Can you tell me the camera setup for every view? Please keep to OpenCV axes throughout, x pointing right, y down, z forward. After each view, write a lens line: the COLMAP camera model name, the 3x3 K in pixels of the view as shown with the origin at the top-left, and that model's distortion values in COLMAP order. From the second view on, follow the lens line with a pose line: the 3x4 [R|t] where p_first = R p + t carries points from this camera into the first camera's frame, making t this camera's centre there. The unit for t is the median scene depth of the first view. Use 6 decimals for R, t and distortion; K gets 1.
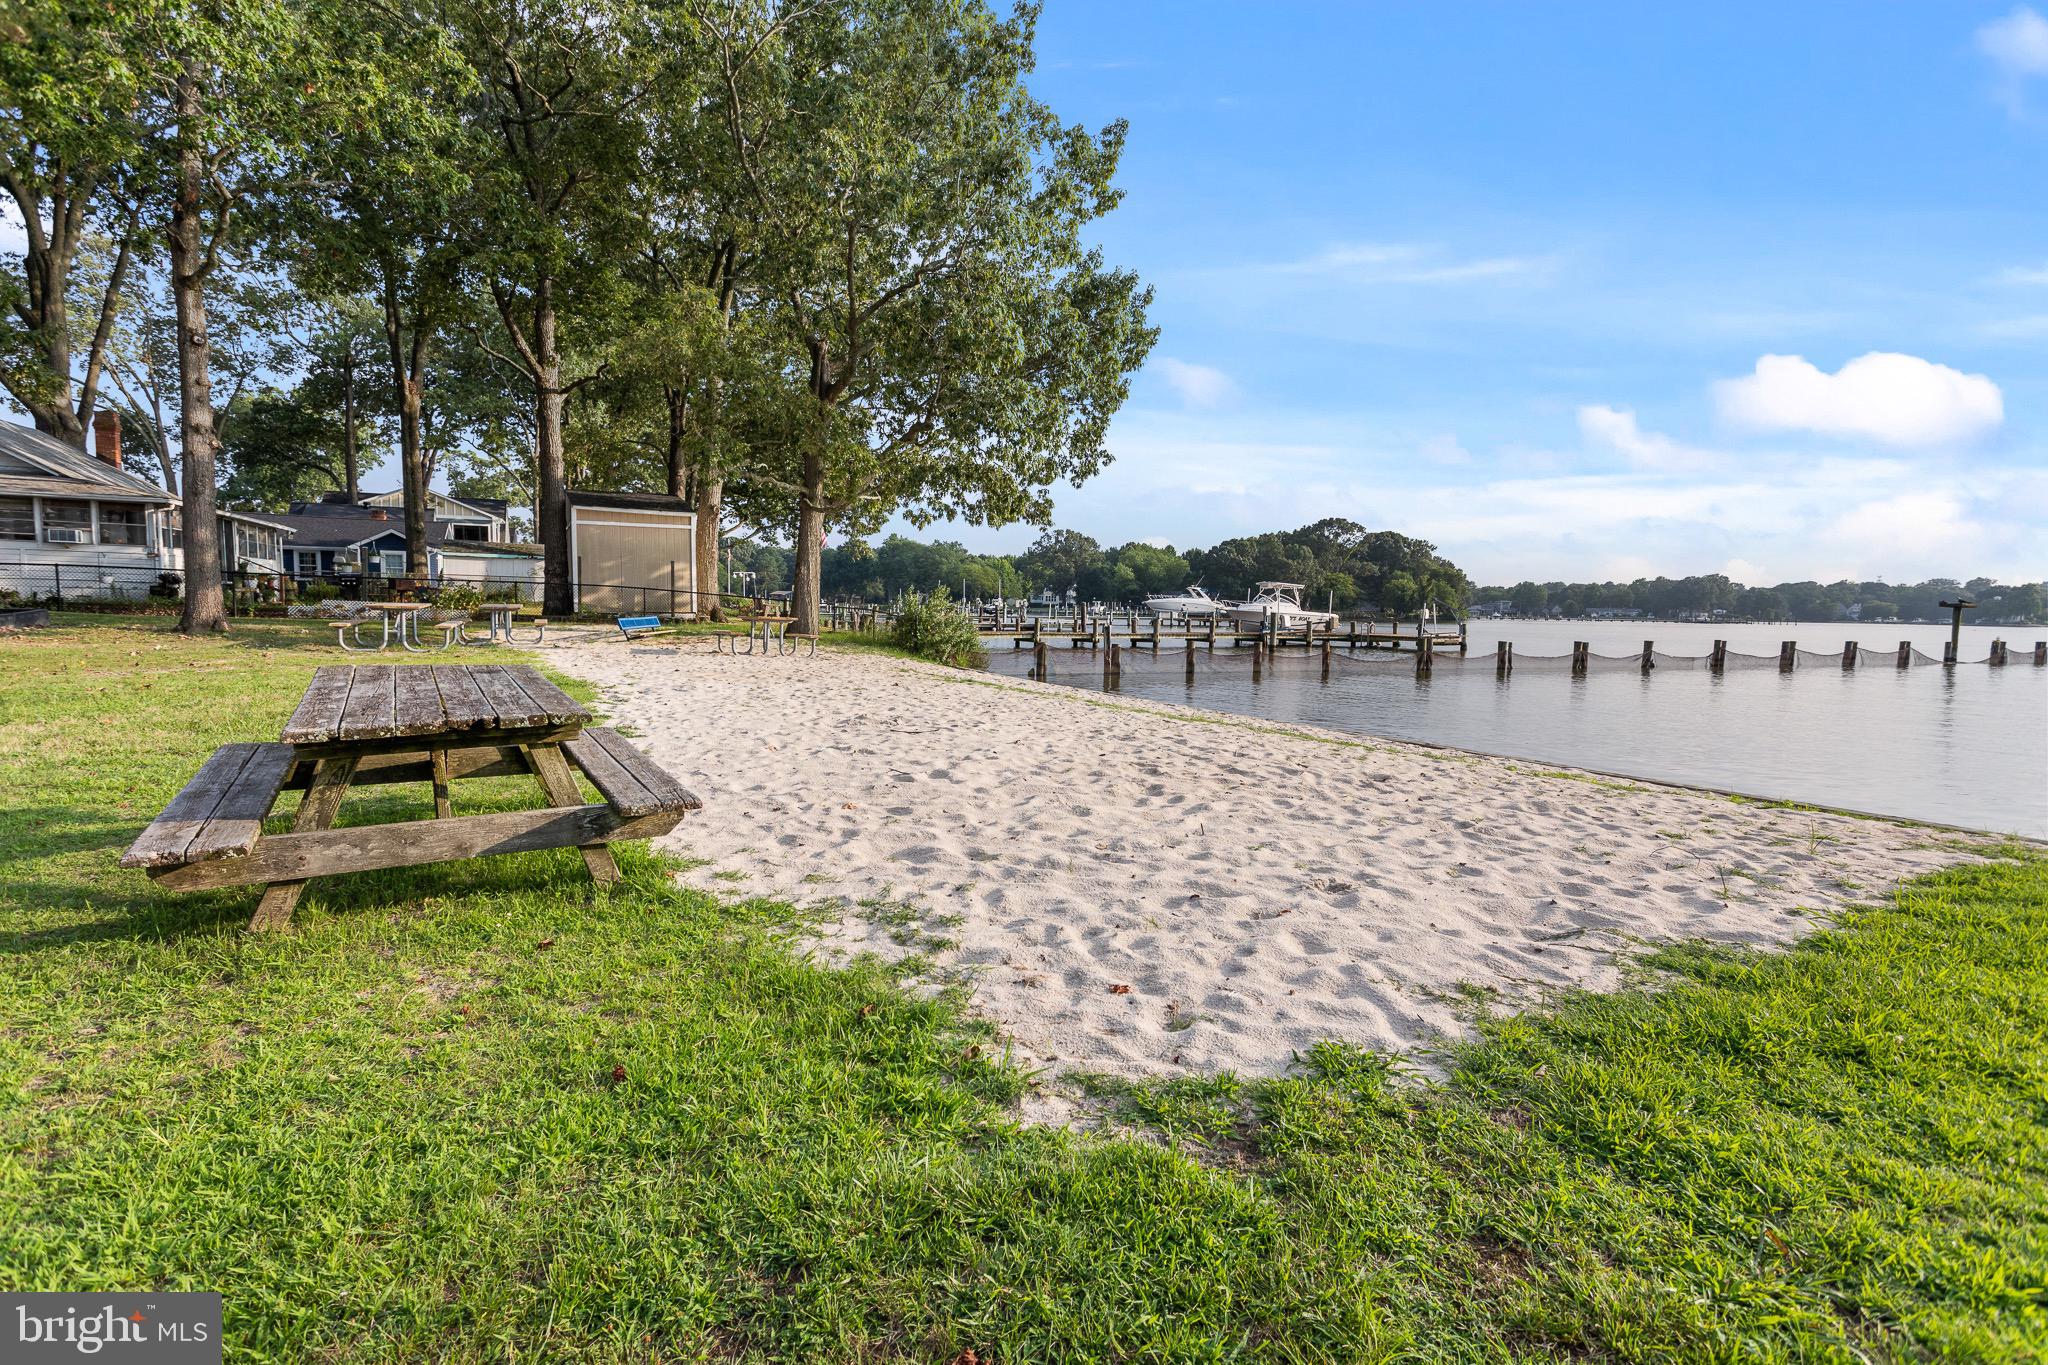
lens RADIAL K [[967.4, 0, 1024.6], [0, 967.4, 660.2], [0, 0, 1]] dist [0.001196, 0.000331]
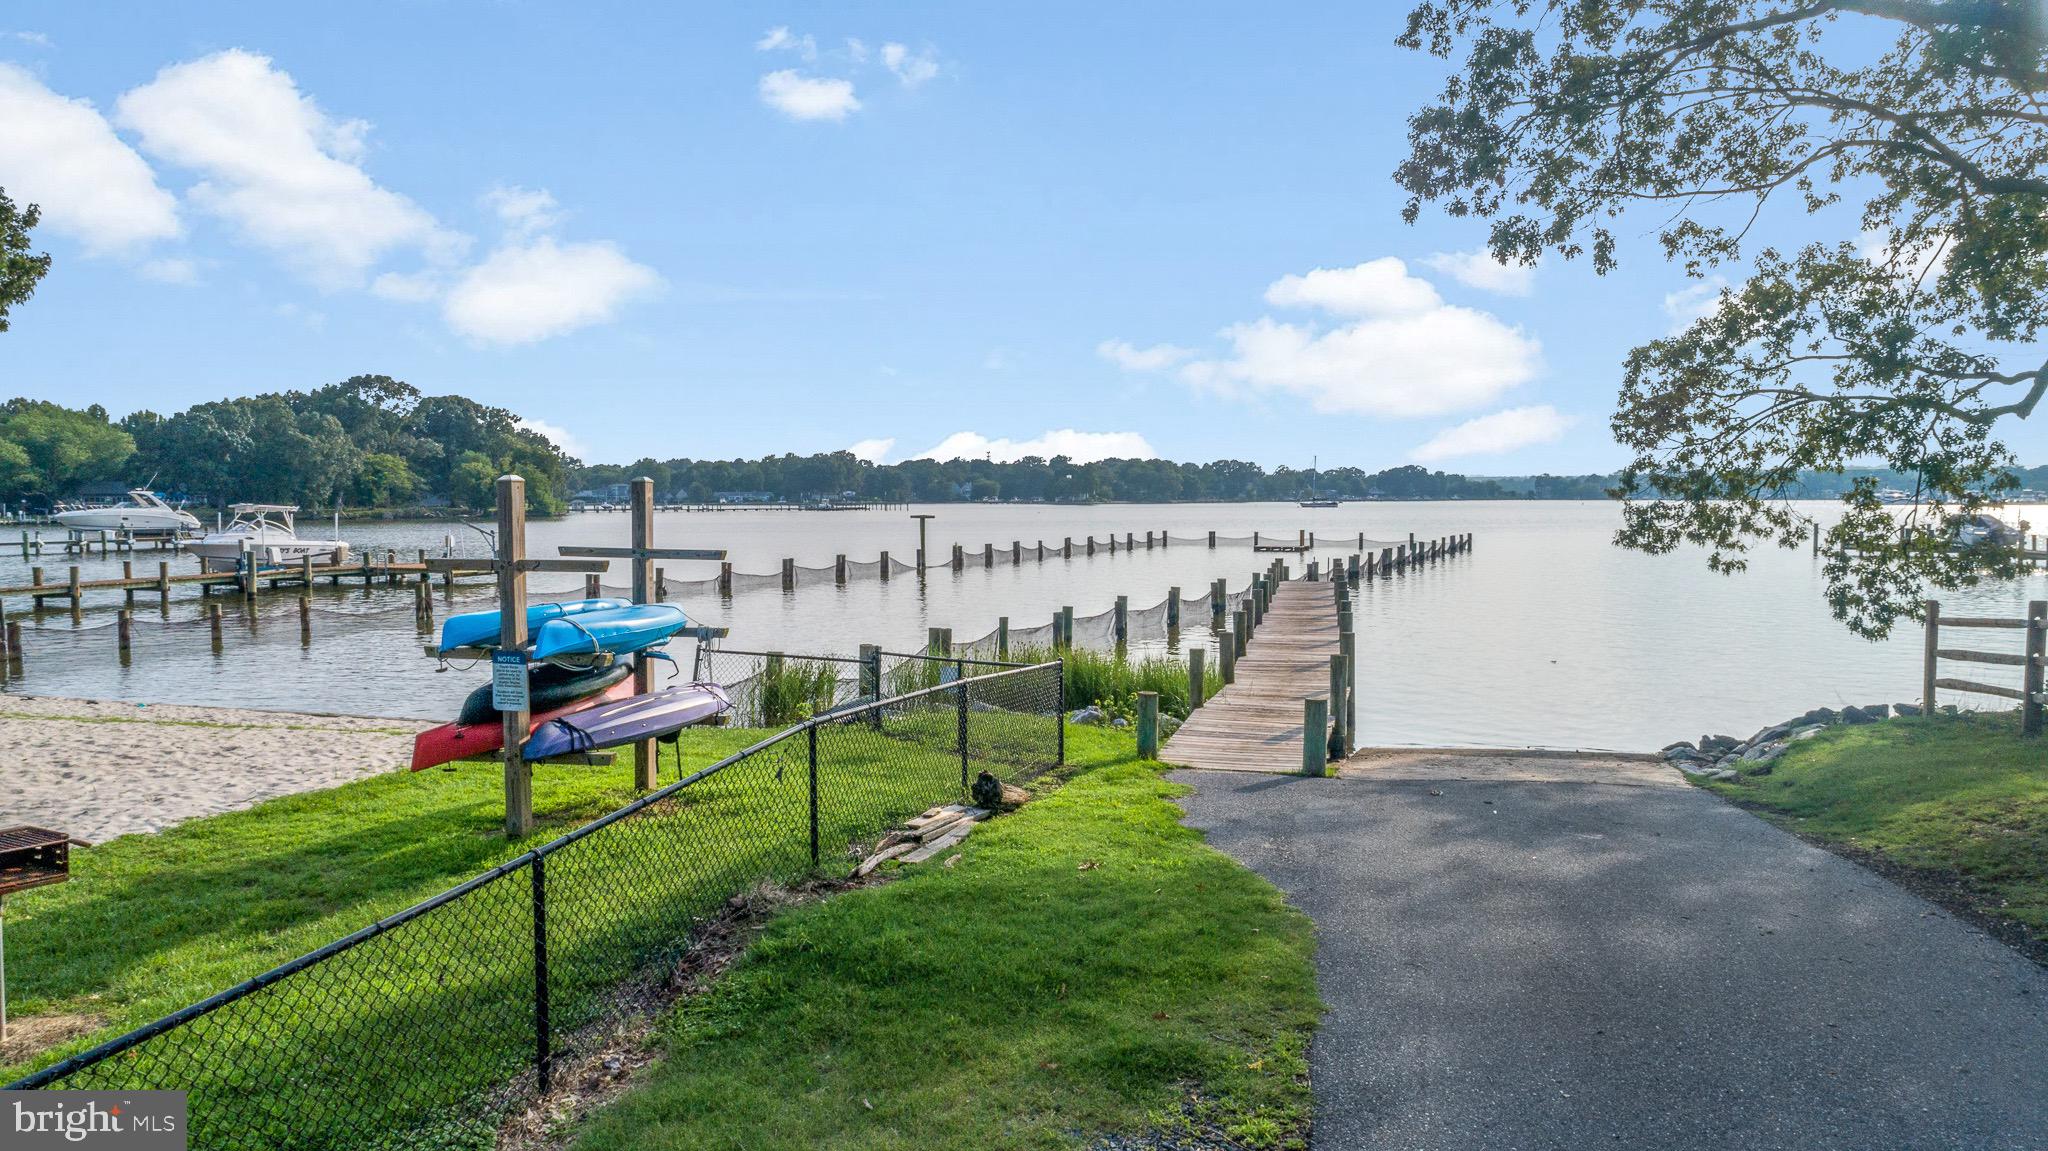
lens RADIAL K [[1377.6, 0, 1001.2], [0, 1377.6, 574.0], [0, 0, 1]] dist [-0.000847, 0.002644]
pose [[0.748297, -0.058996, 0.660736, -0.043383], [0.056383, 0.998090, 0.025264, -0.037803], [-0.660964, 0.018349, 0.750194, -0.384428]]
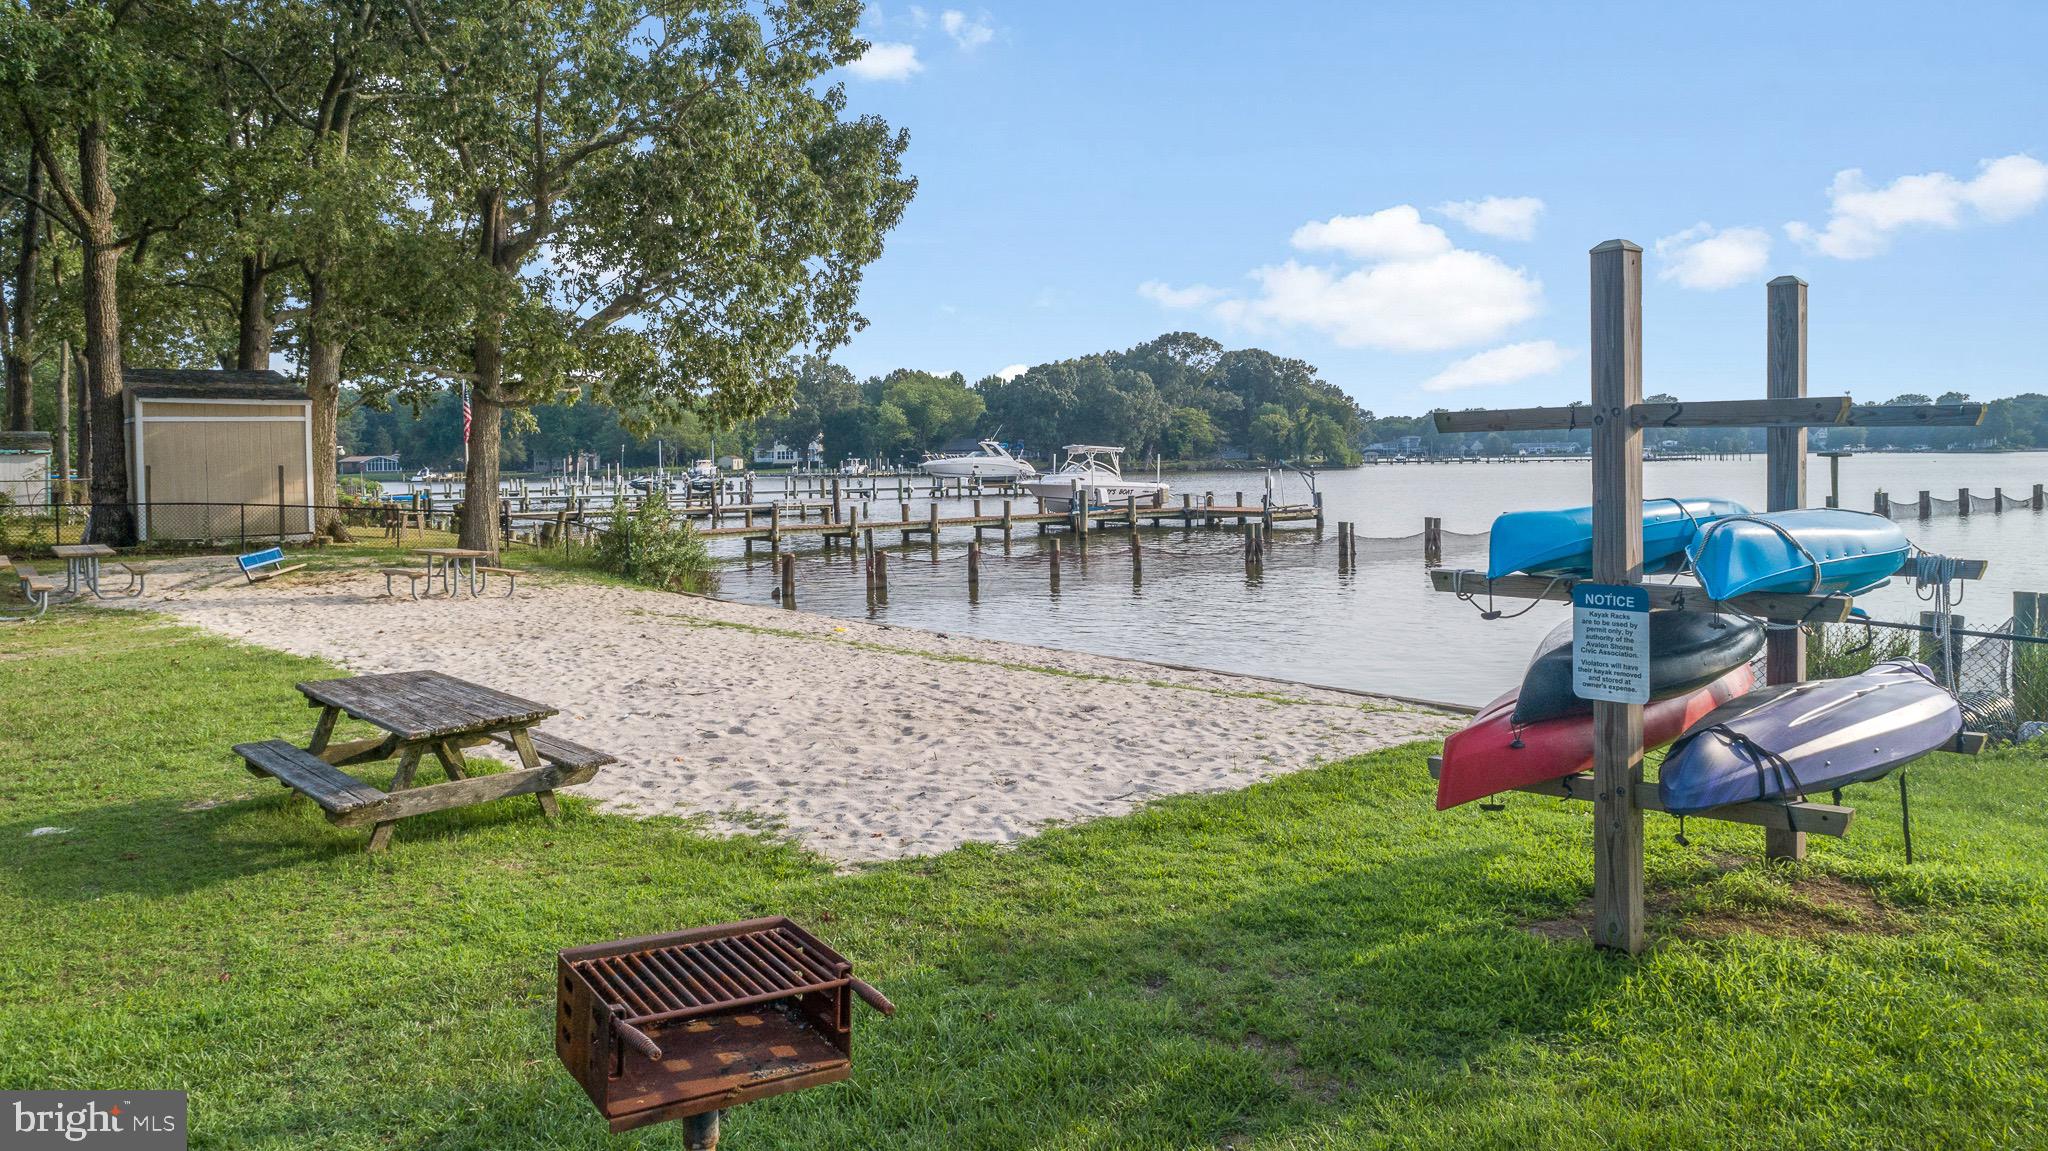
lens RADIAL K [[1433.1, 0, 1034.4], [0, 1433.1, 477.0], [0, 0, 1]] dist [-0.005753, -0.002412]
pose [[0.979571, -0.035316, 0.197972, -0.013623], [0.043844, 0.998282, -0.038858, -0.025375], [-0.196260, 0.046744, 0.979437, -0.190782]]
